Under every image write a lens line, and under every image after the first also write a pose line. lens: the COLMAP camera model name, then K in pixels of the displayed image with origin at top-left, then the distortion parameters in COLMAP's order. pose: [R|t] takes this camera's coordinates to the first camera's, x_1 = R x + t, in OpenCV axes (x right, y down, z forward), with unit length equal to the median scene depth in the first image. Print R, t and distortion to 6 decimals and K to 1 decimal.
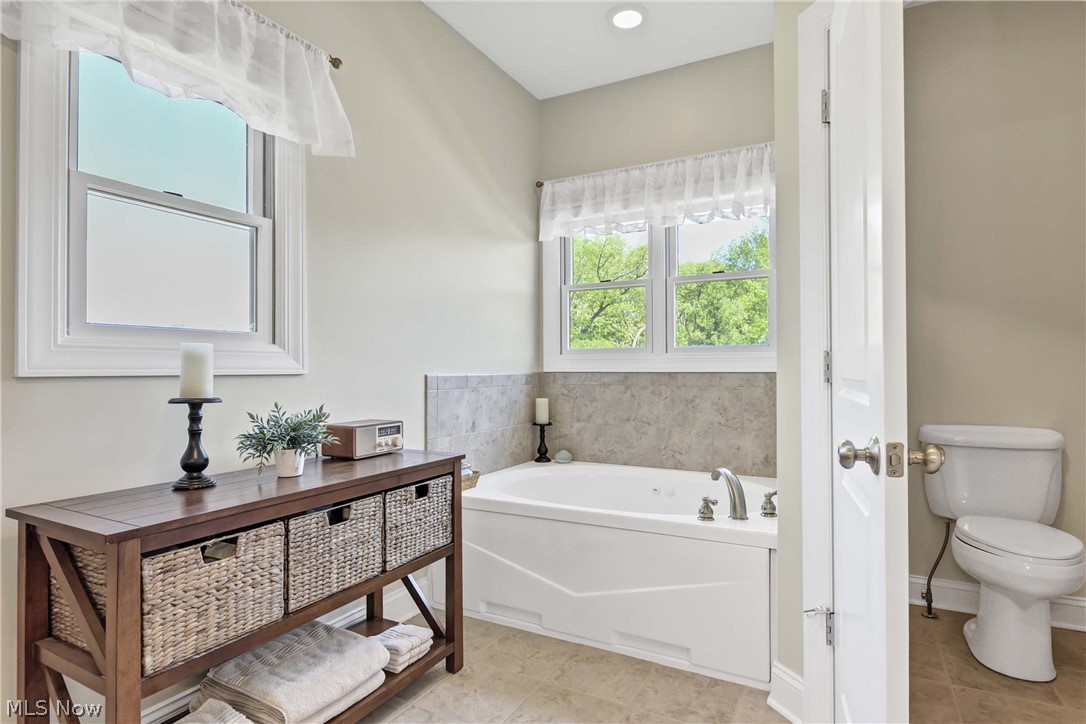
lens RADIAL K [[573.7, 0, 543.7], [0, 573.7, 364.0], [0, 0, 1]] dist [-0.002725, -0.000934]
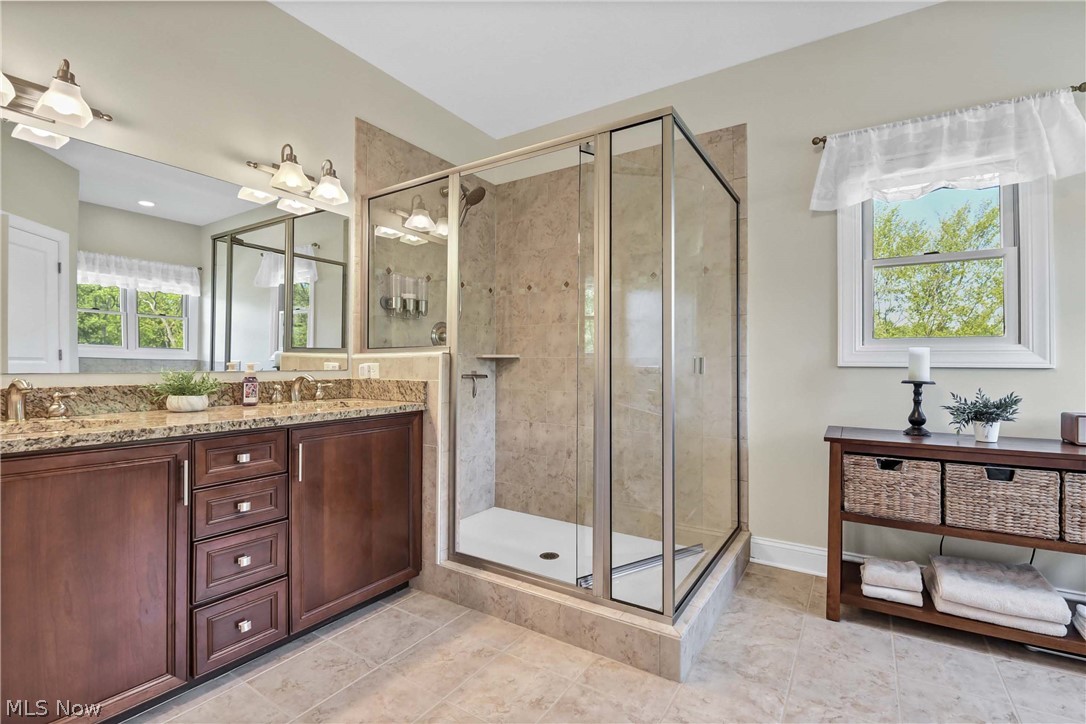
lens RADIAL K [[487.3, 0, 543.8], [0, 487.3, 358.6], [0, 0, 1]] dist [-0.012893, -0.000246]
pose [[-0.091305, -0.001818, -0.995821, 0.875626], [0.004518, 0.999987, -0.002239, -0.006155], [0.995813, -0.004703, -0.091295, 0.056621]]
